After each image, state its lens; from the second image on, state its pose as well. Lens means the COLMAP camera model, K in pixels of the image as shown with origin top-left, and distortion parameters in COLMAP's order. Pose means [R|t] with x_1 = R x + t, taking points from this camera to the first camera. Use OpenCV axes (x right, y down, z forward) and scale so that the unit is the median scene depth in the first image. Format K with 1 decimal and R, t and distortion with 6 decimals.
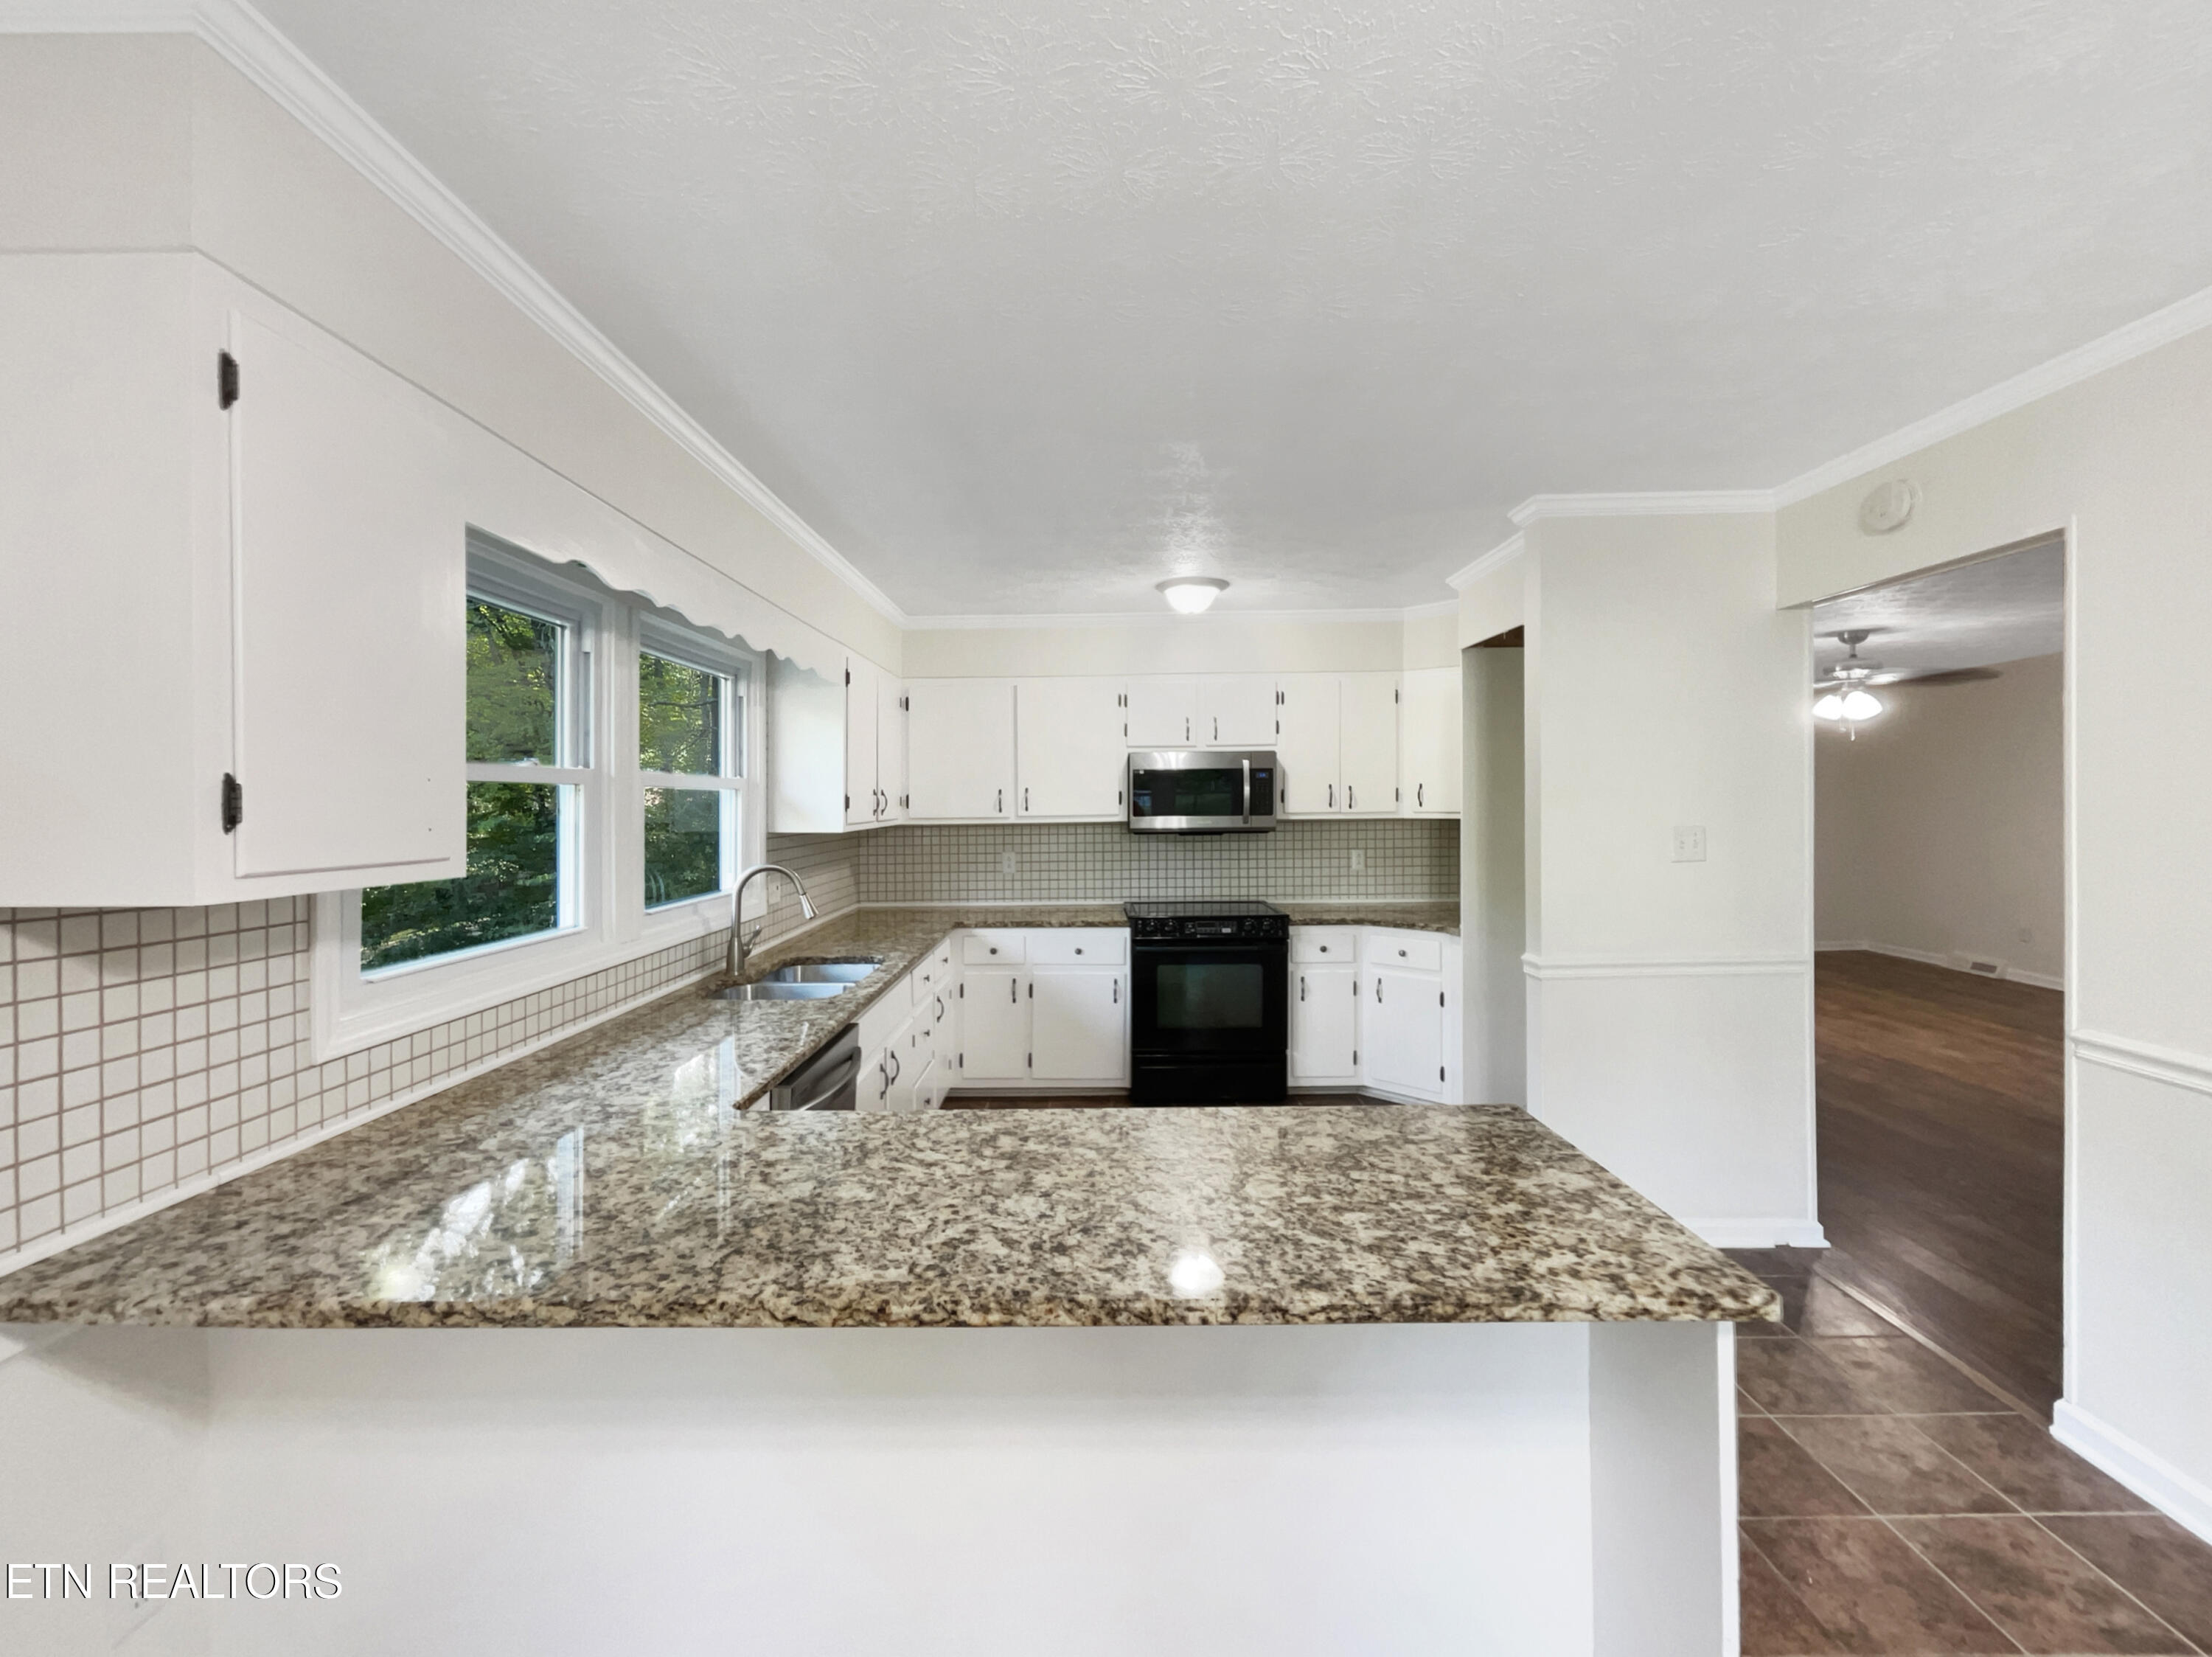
lens RADIAL K [[904.0, 0, 1105.0], [0, 904.0, 813.7], [0, 0, 1]] dist [0.005170, -0.000498]
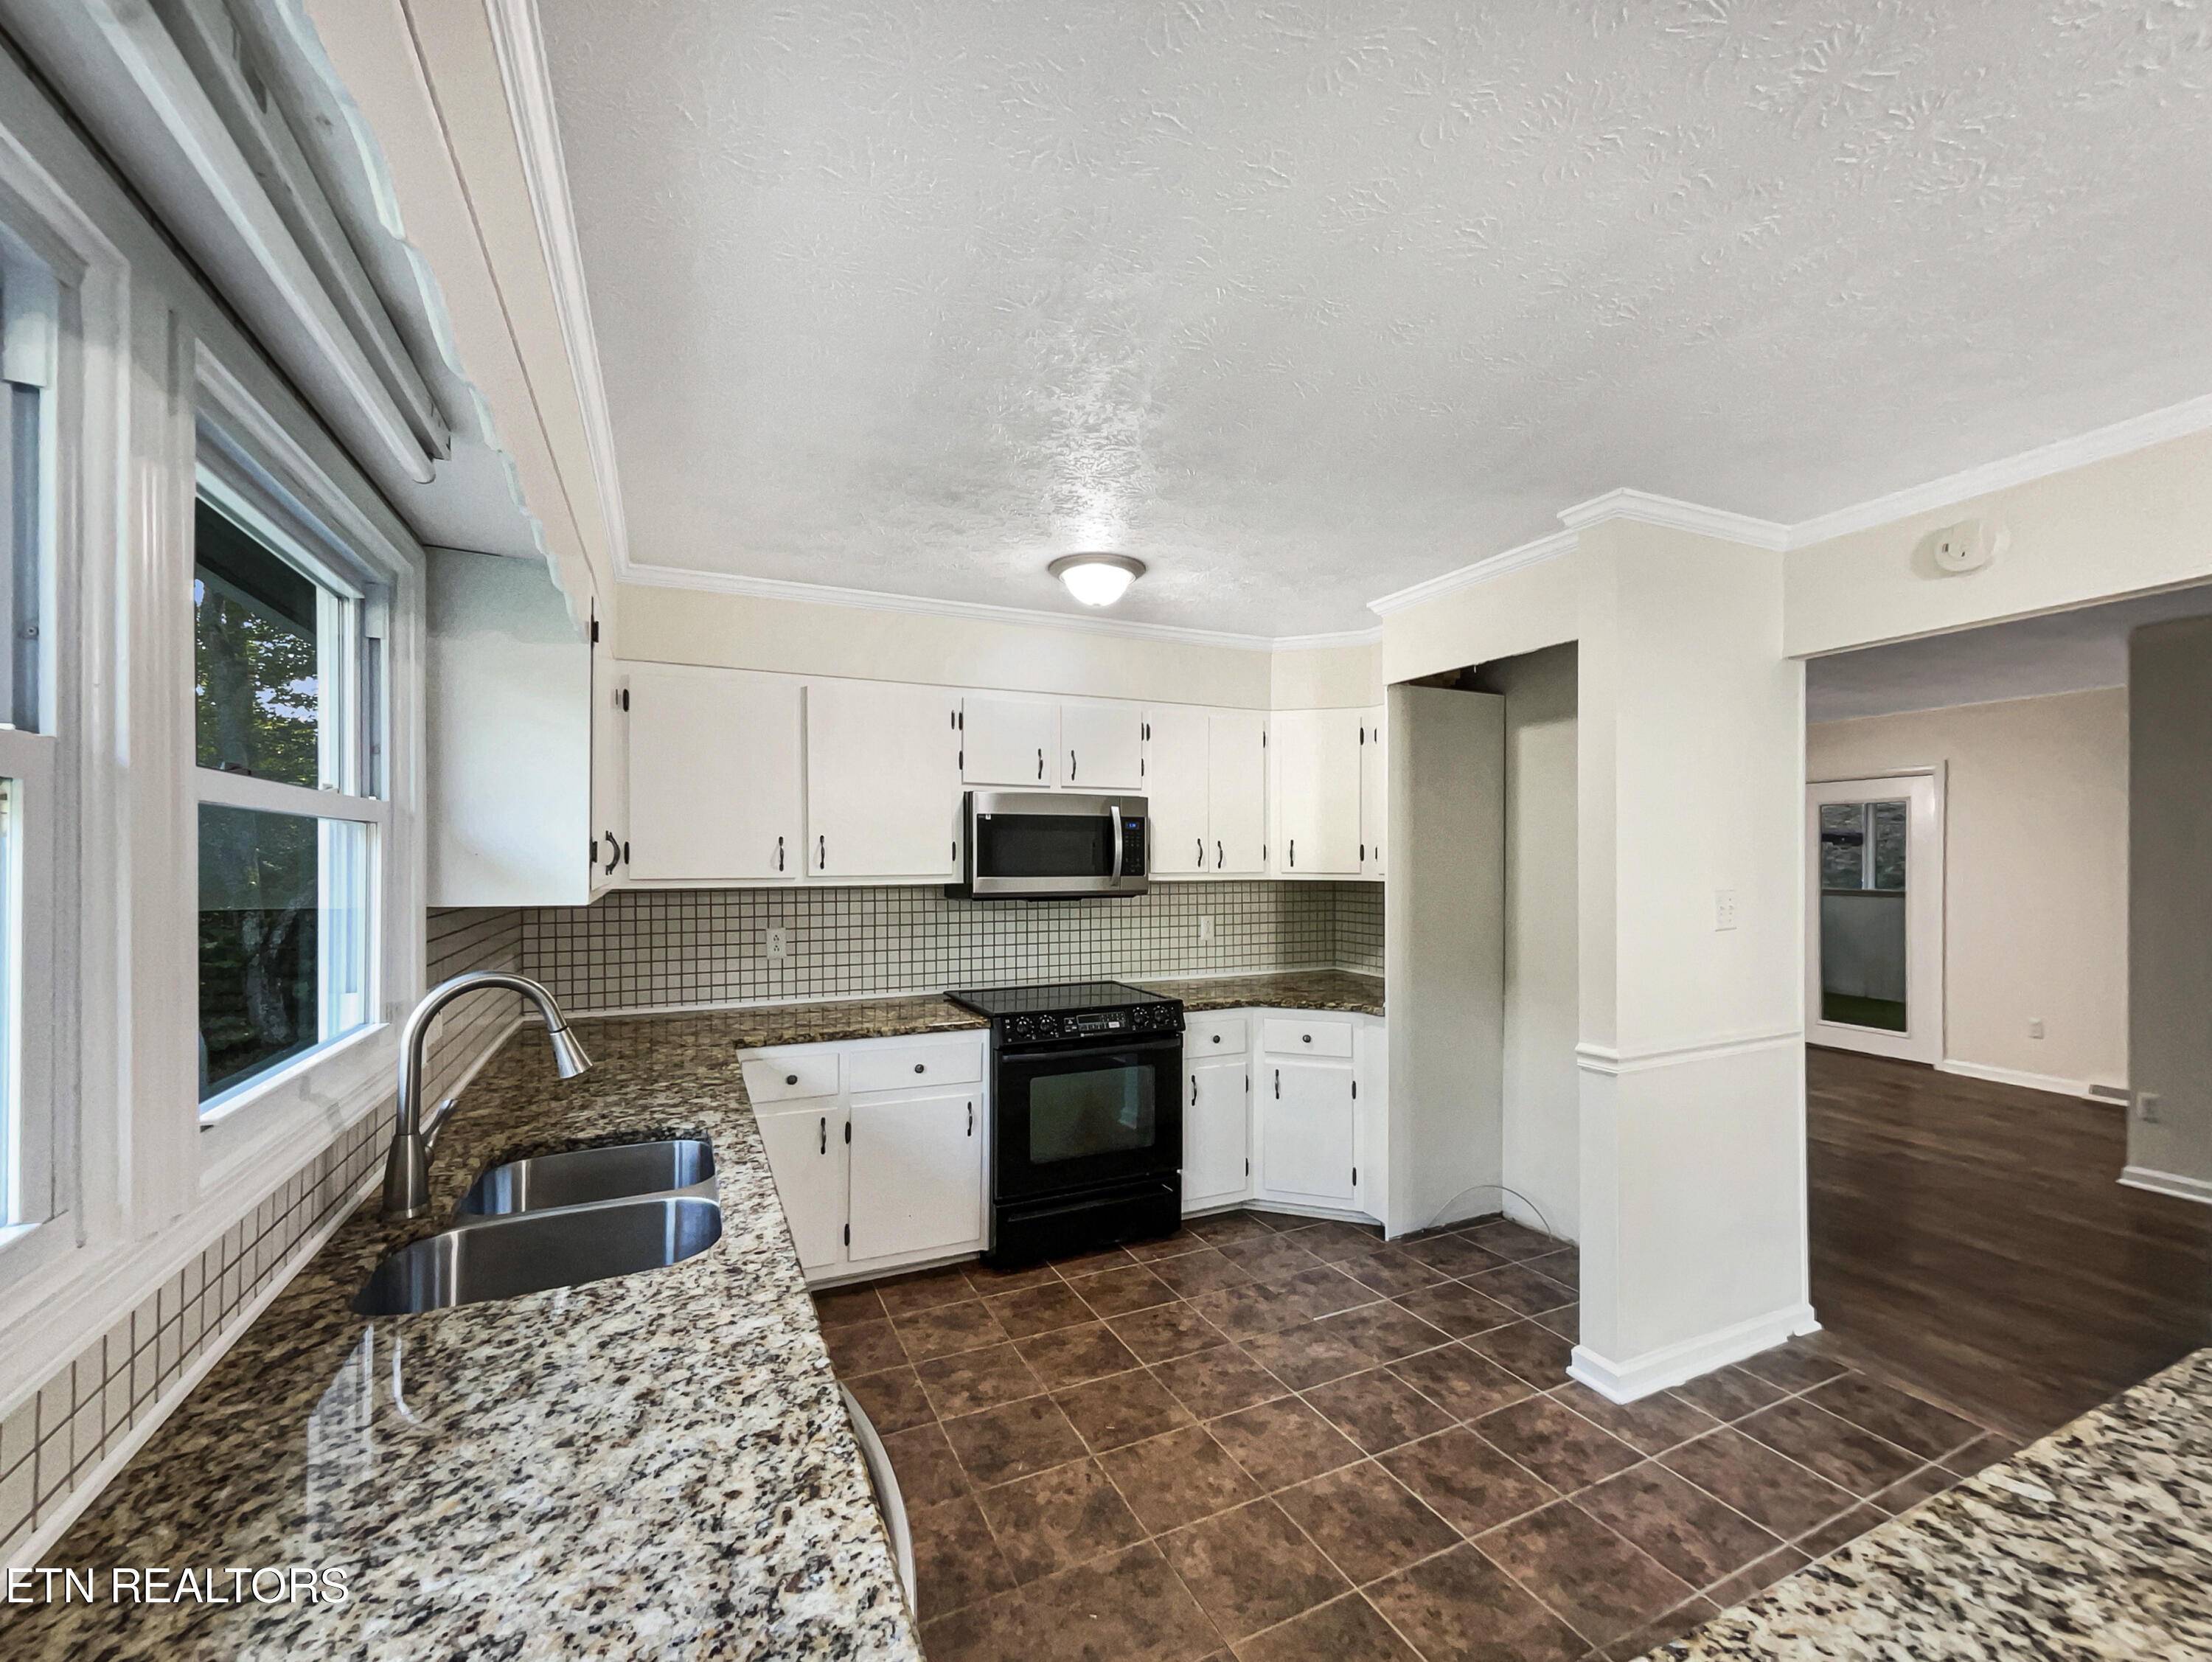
lens RADIAL K [[904.0, 0, 1102.5], [0, 904.0, 847.7], [0, 0, 1]] dist [0.005170, -0.000498]
pose [[0.907412, 0.015201, 0.419967, -0.172493], [-0.000745, 0.999402, -0.034565, 0.004649], [-0.420242, 0.031052, 0.906881, 0.261113]]
